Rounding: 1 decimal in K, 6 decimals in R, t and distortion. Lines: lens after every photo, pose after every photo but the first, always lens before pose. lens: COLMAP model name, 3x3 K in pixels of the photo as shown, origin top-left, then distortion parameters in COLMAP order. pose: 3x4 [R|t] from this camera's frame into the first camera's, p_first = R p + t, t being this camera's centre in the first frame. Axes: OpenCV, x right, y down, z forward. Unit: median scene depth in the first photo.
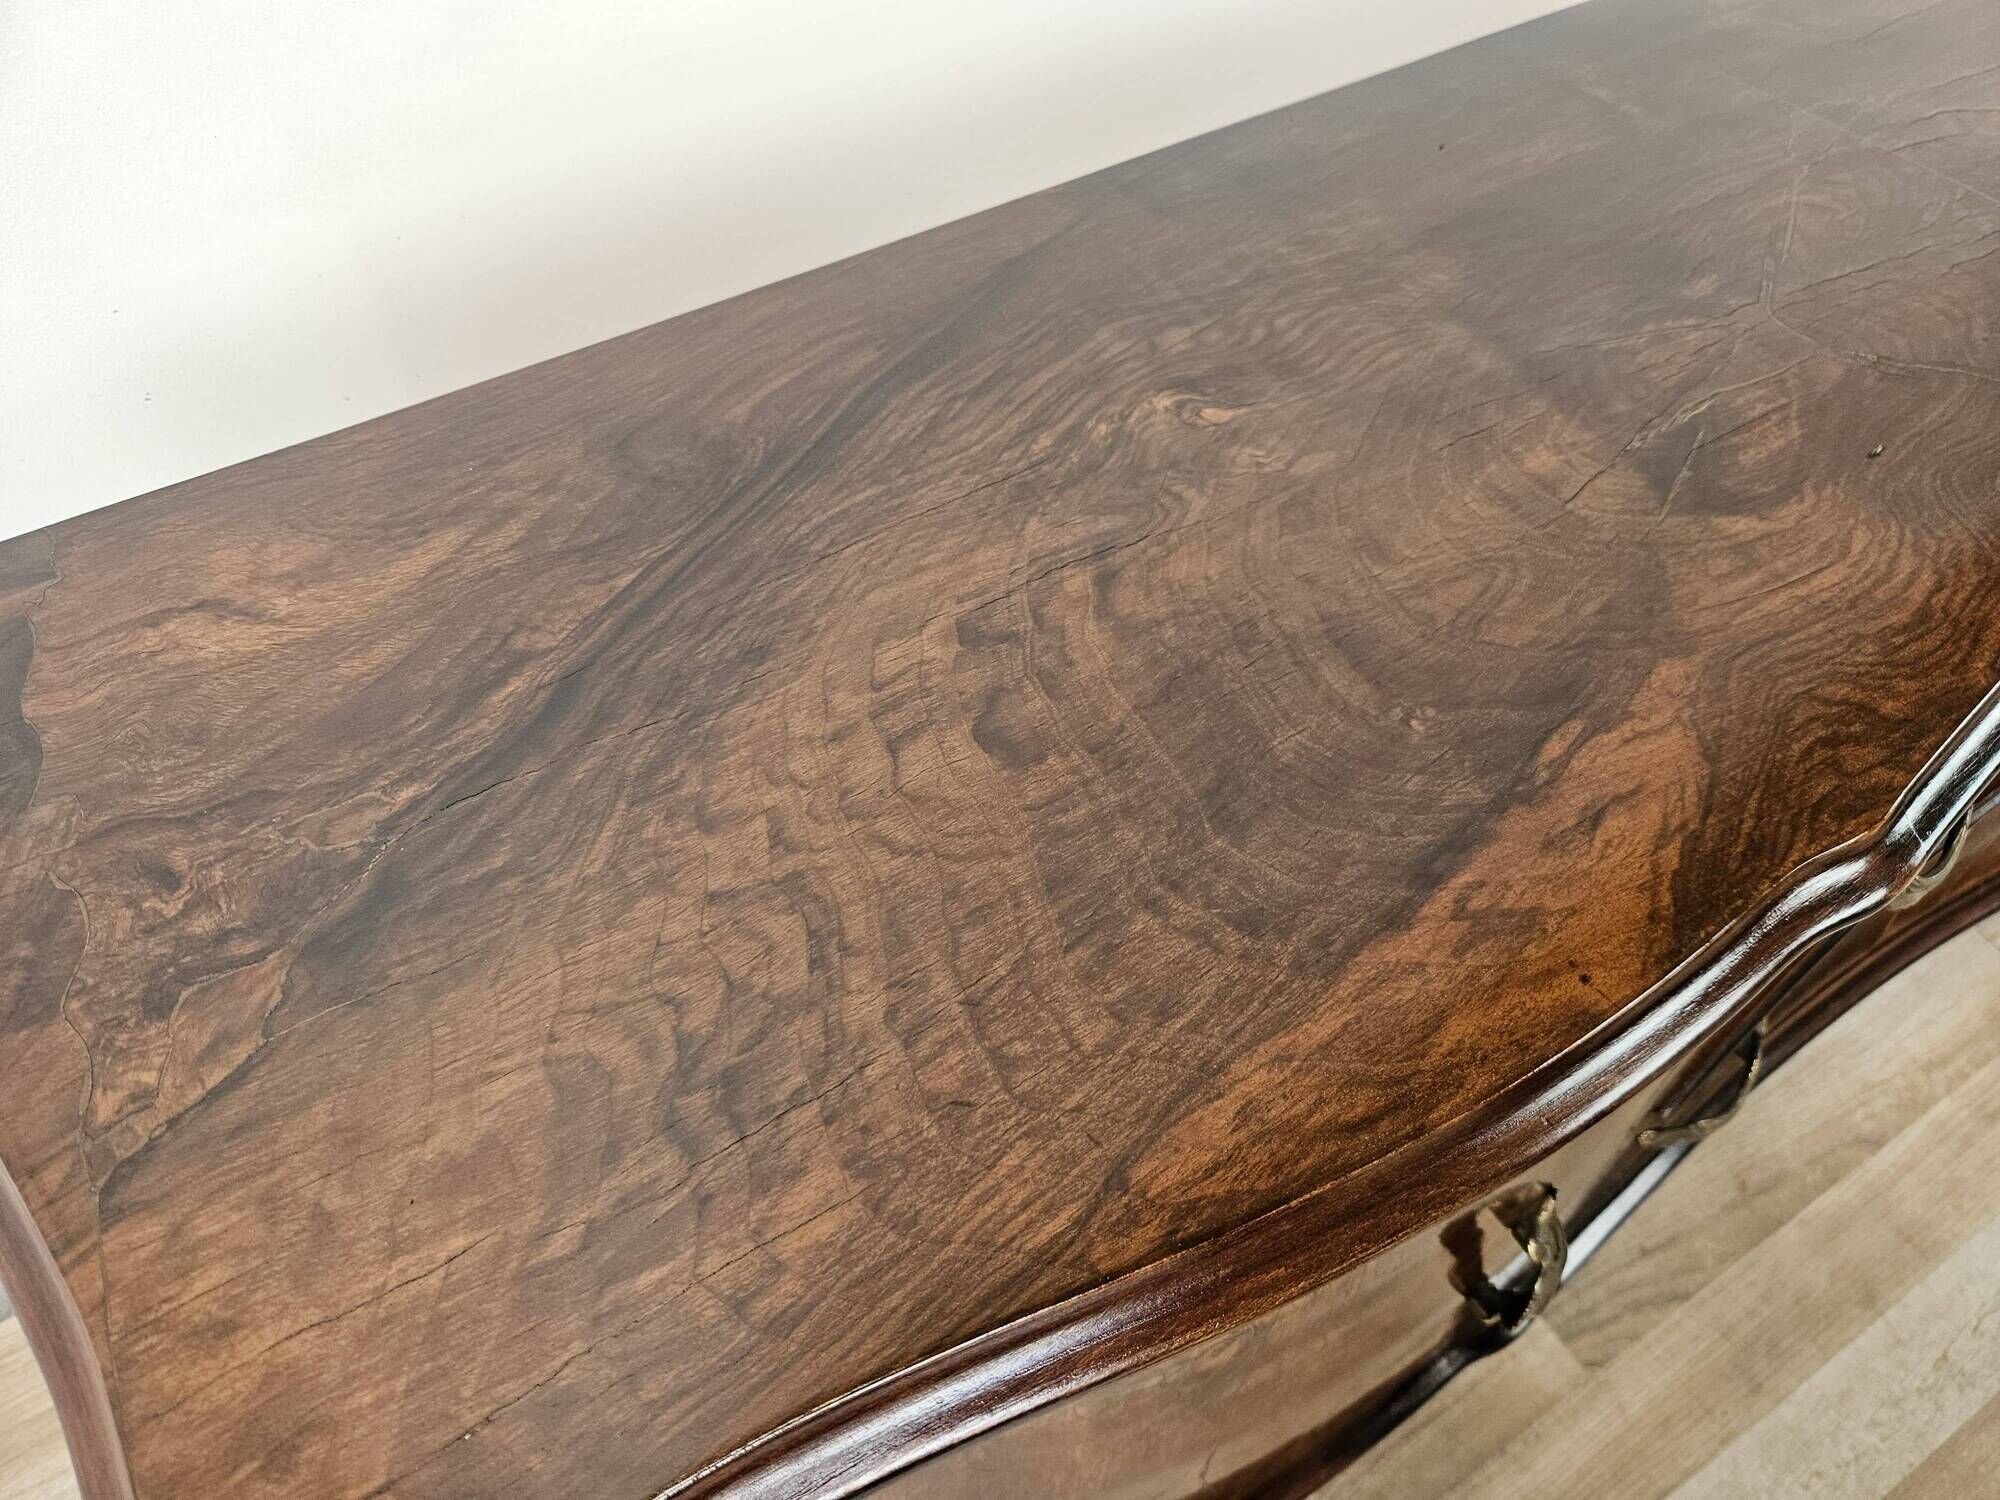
lens RADIAL K [[1378.6, 0, 1005.6], [0, 1378.6, 731.9], [0, 0, 1]] dist [0.043529, -0.054627]
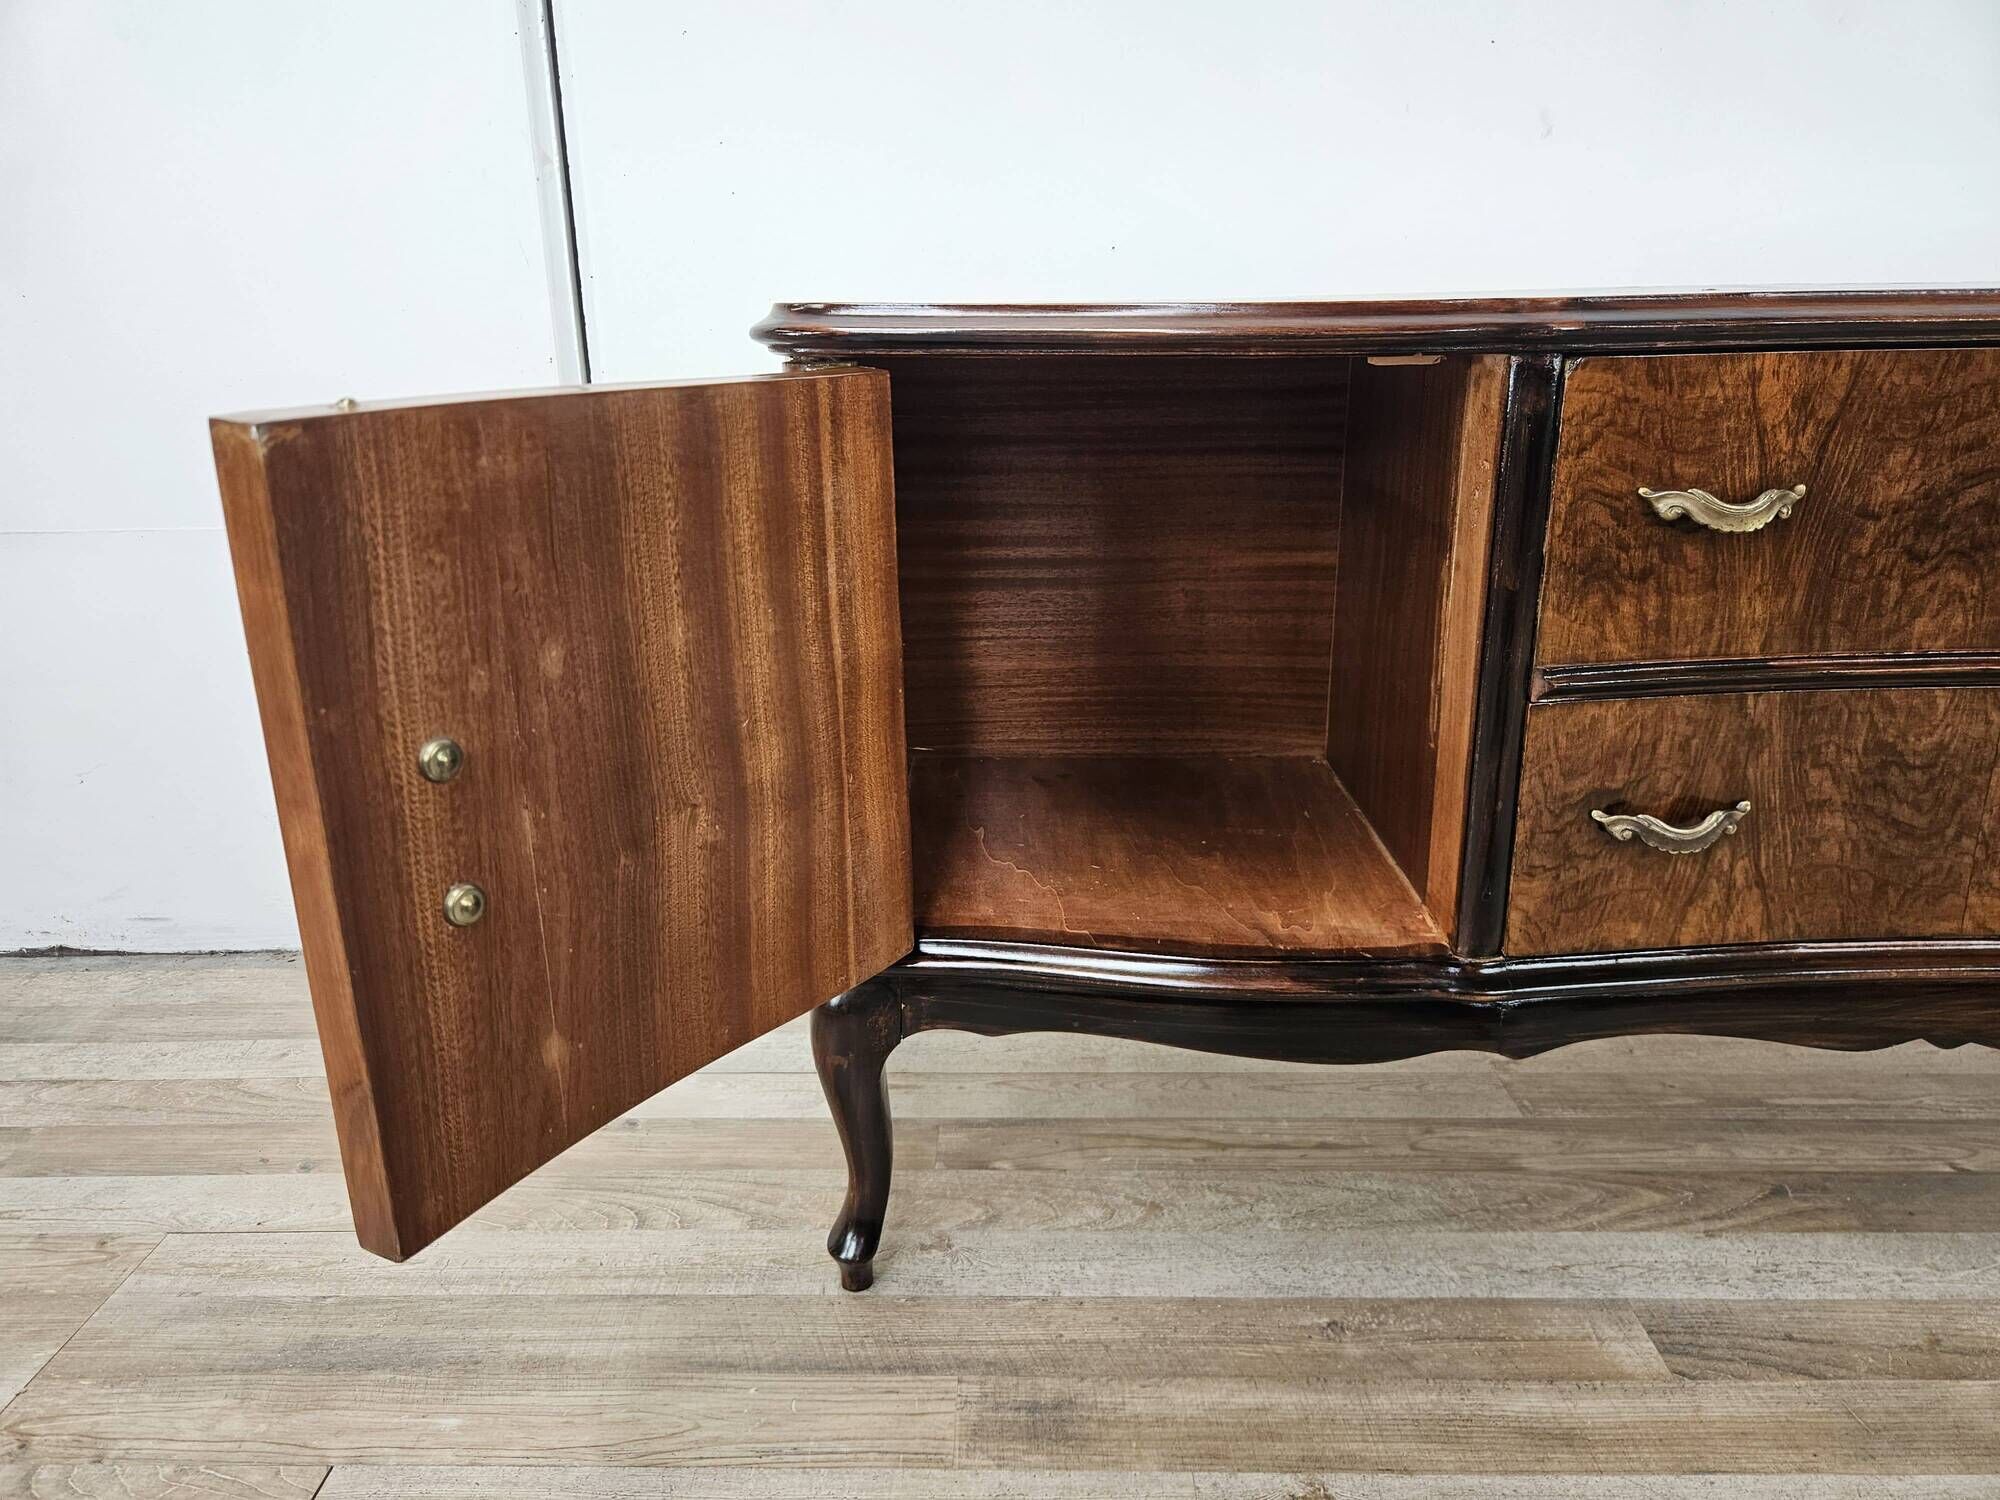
lens RADIAL K [[1366.0, 0, 990.2], [0, 1366.0, 727.3], [0, 0, 1]] dist [0.053519, -0.052254]
pose [[0.839444, 0.166152, -0.517423, 0.960713], [-0.419942, 0.802653, -0.423552, 1.542967], [0.344937, 0.572836, 0.743557, -0.351727]]
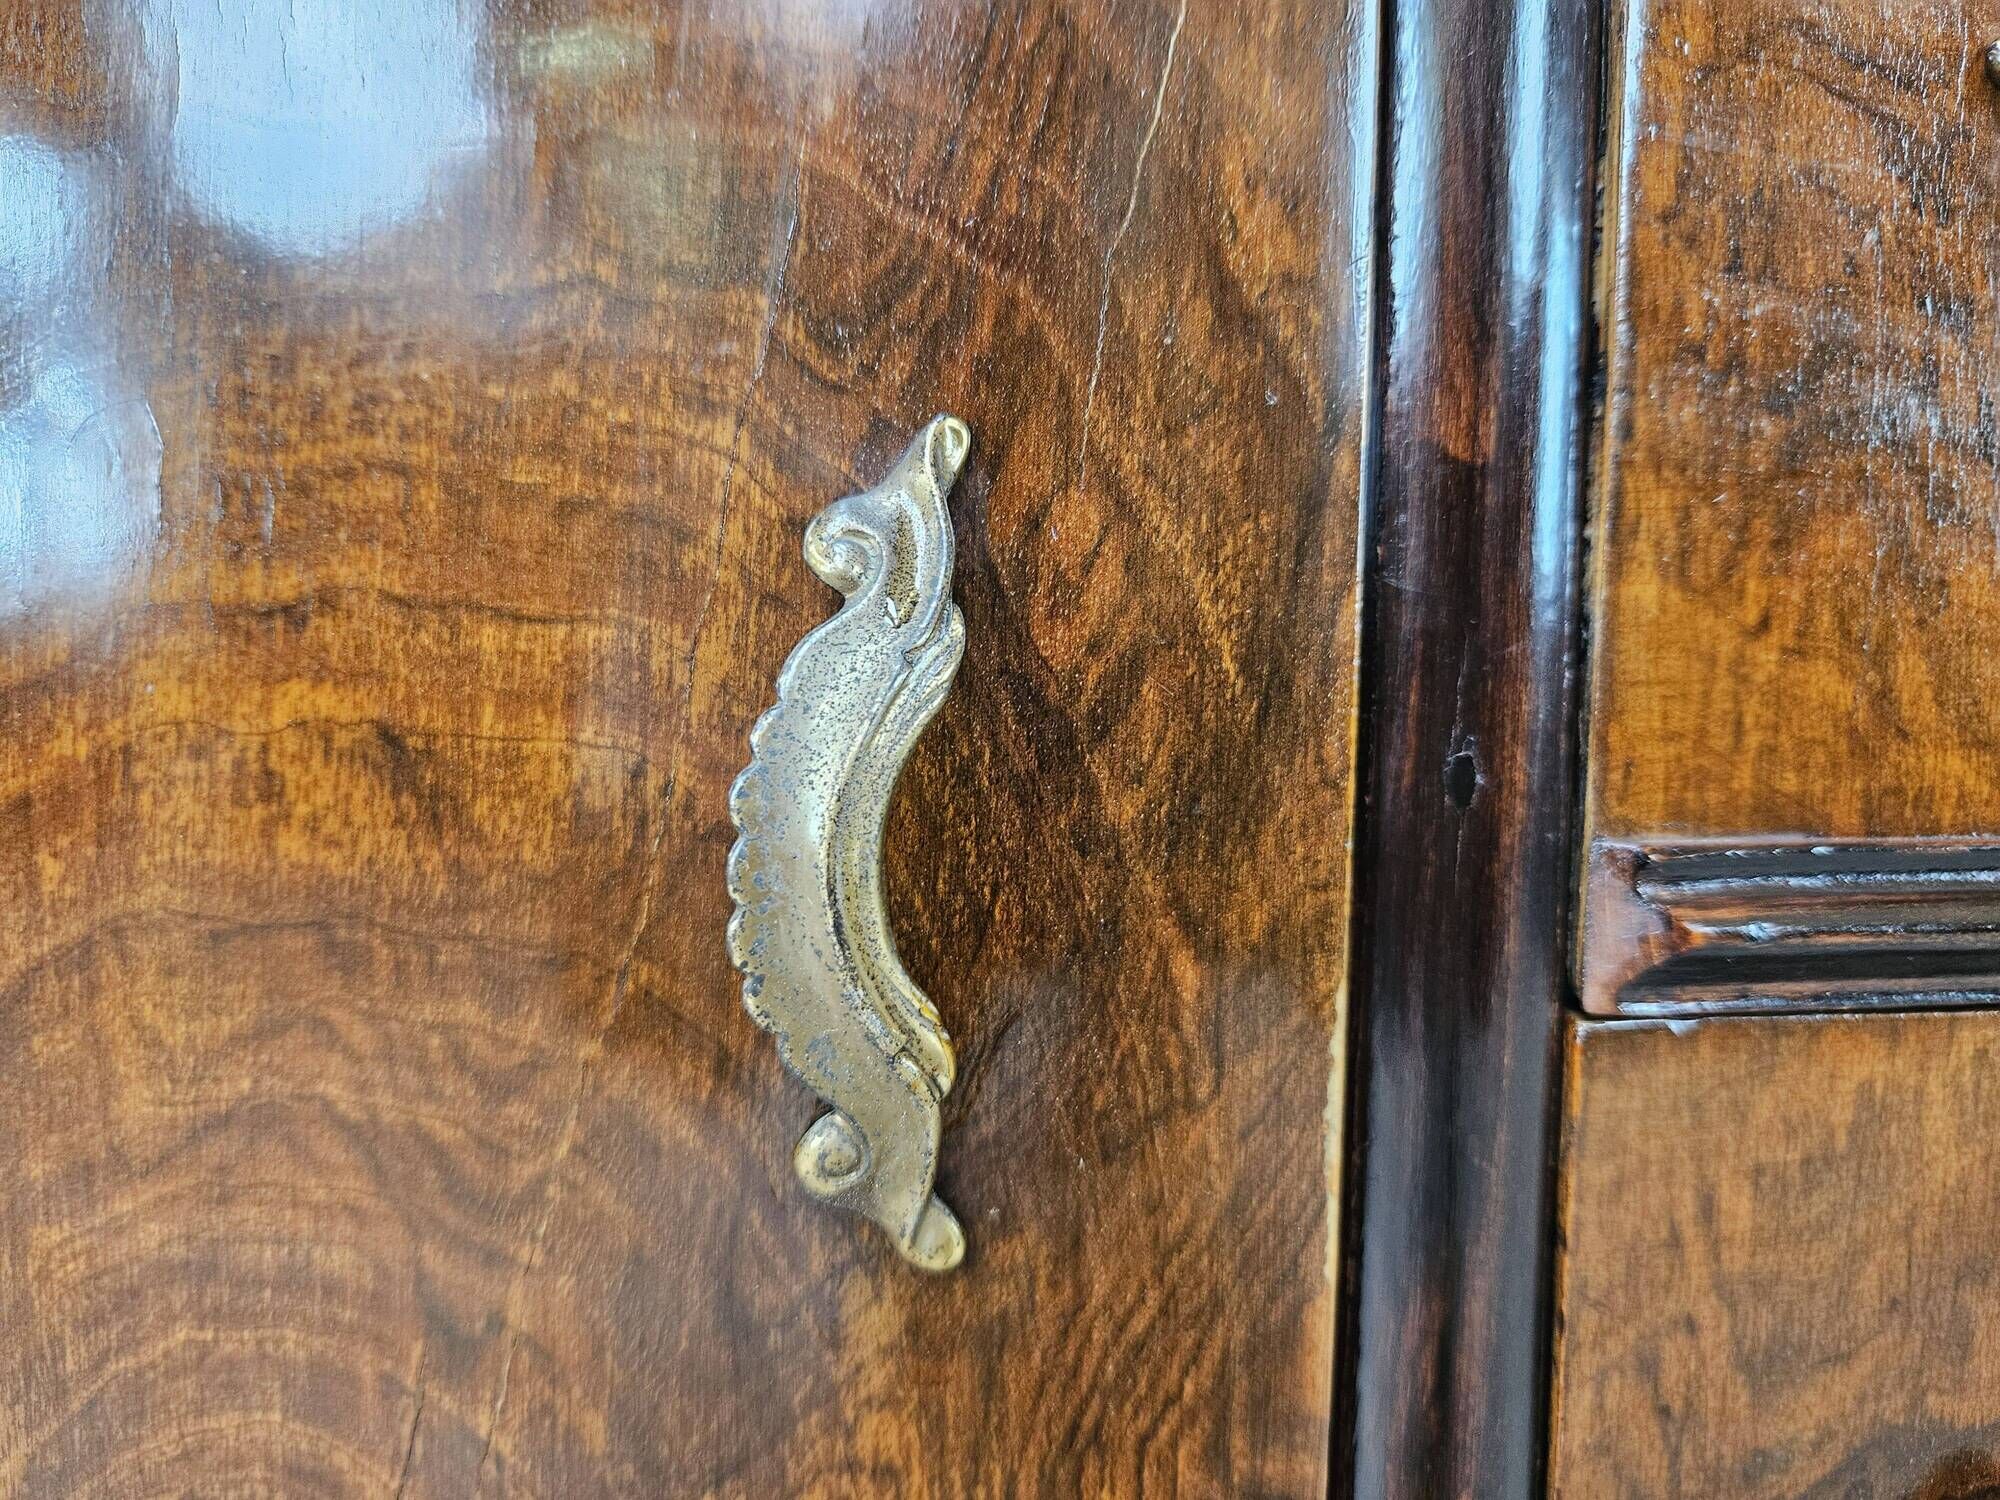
lens RADIAL K [[1446.4, 0, 1000.0], [0, 1446.4, 750.0], [0, 0, 1]] dist [-0.027570, -0.002935]
pose [[0.844574, 0.067870, -0.531119, 0.669388], [-0.434044, 0.667614, -0.604895, 0.663640], [0.313529, 0.741408, 0.593308, 0.952846]]
